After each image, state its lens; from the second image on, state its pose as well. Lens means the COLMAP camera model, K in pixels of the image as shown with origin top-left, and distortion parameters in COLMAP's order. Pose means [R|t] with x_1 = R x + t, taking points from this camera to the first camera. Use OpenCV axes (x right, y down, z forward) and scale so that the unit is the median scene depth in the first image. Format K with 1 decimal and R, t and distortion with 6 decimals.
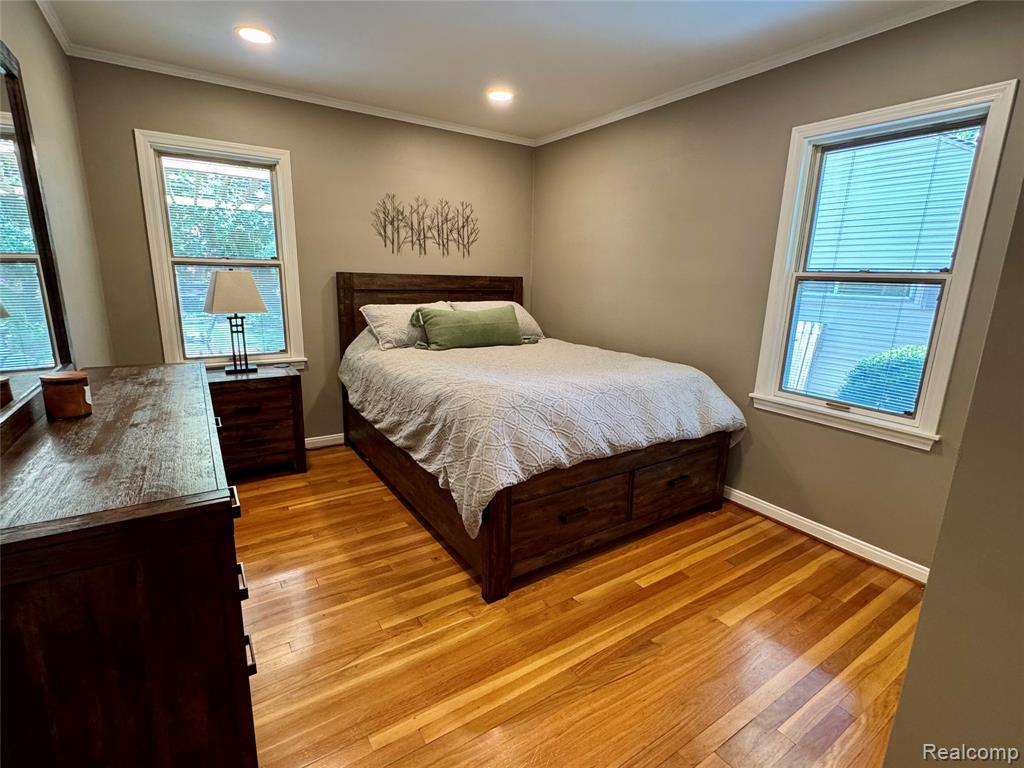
lens RADIAL K [[482.9, 0, 512.3], [0, 482.9, 381.6], [0, 0, 1]] dist [0.000086, 0.000500]
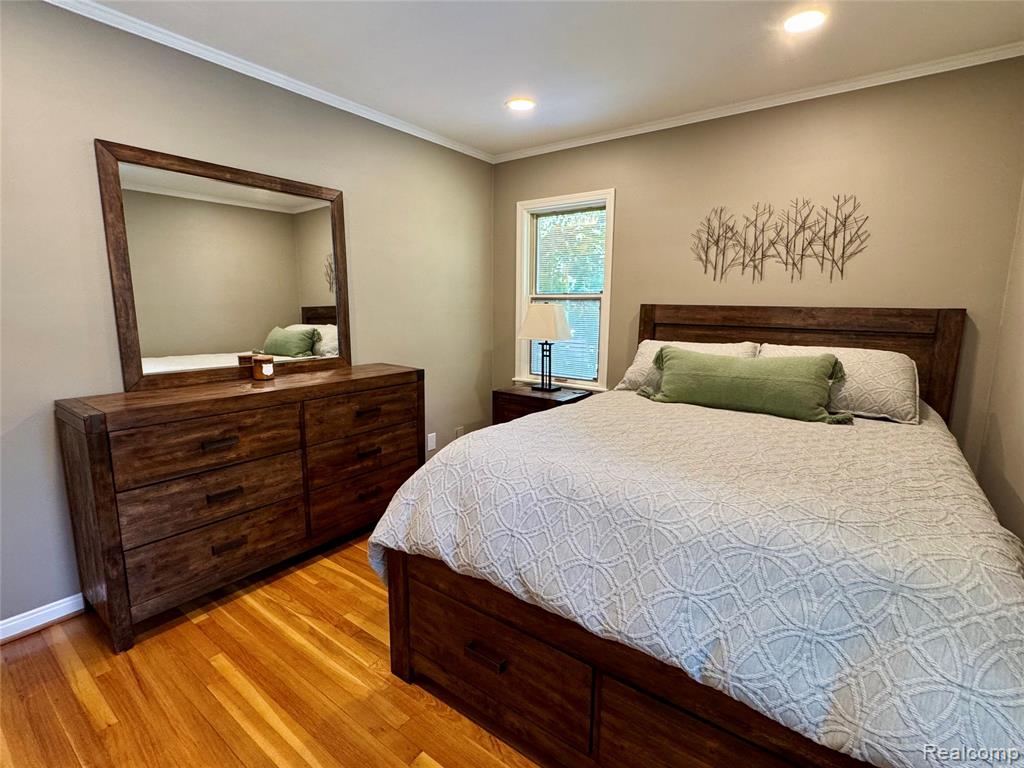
lens RADIAL K [[482.9, 0, 505.0], [0, 482.9, 381.8], [0, 0, 1]] dist [0.000086, 0.000500]
pose [[0.347484, 0.133472, -0.928138, 0.413240], [-0.203836, 0.976900, 0.064170, -0.082407], [0.915263, 0.166889, 0.366664, 0.421387]]
